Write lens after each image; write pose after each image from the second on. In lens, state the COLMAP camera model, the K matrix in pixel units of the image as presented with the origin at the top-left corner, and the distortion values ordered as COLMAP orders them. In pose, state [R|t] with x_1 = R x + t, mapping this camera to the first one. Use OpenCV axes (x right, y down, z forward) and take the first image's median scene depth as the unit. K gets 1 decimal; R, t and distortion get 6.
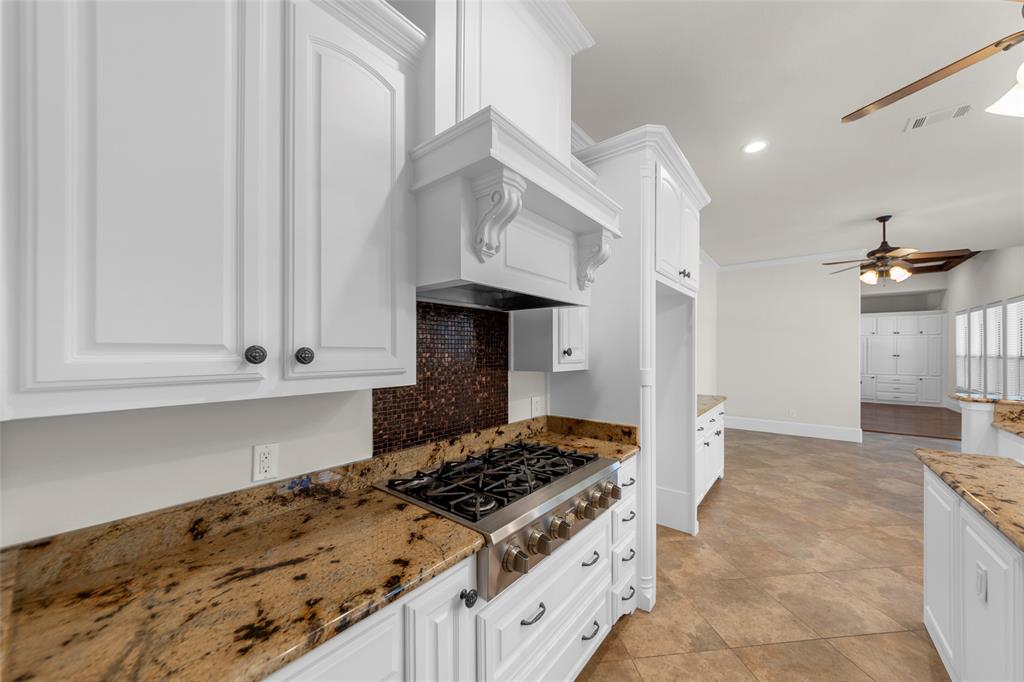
lens RADIAL K [[374.3, 0, 520.5], [0, 374.3, 356.0], [0, 0, 1]] dist [-0.000610, -0.000050]
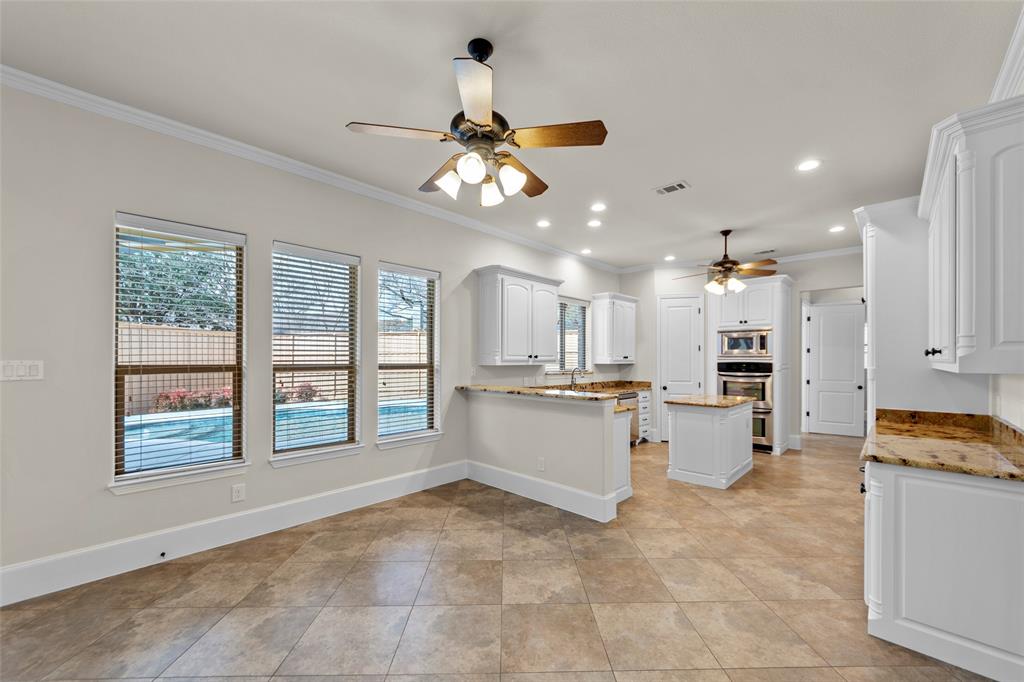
lens RADIAL K [[389.3, 0, 514.9], [0, 389.3, 349.0], [0, 0, 1]] dist [-0.018758, 0.004942]
pose [[-0.991515, -0.006560, 0.129830, 0.910017], [-0.007137, 0.999967, -0.003979, -0.020125], [-0.129800, -0.004872, -0.991528, 1.519766]]
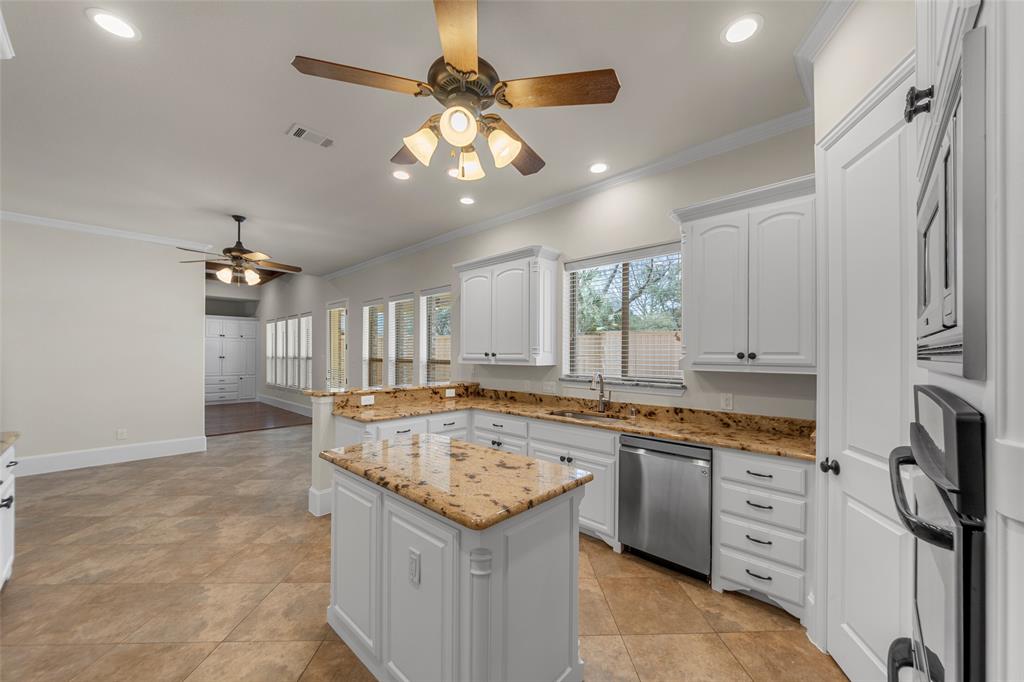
lens RADIAL K [[389.3, 0, 514.9], [0, 389.3, 349.0], [0, 0, 1]] dist [-0.018758, 0.004942]
pose [[0.103949, 0.012096, 0.994509, 0.041998], [0.011086, 0.999850, -0.013320, -0.002082], [-0.994521, 0.012409, 0.103799, 0.178340]]
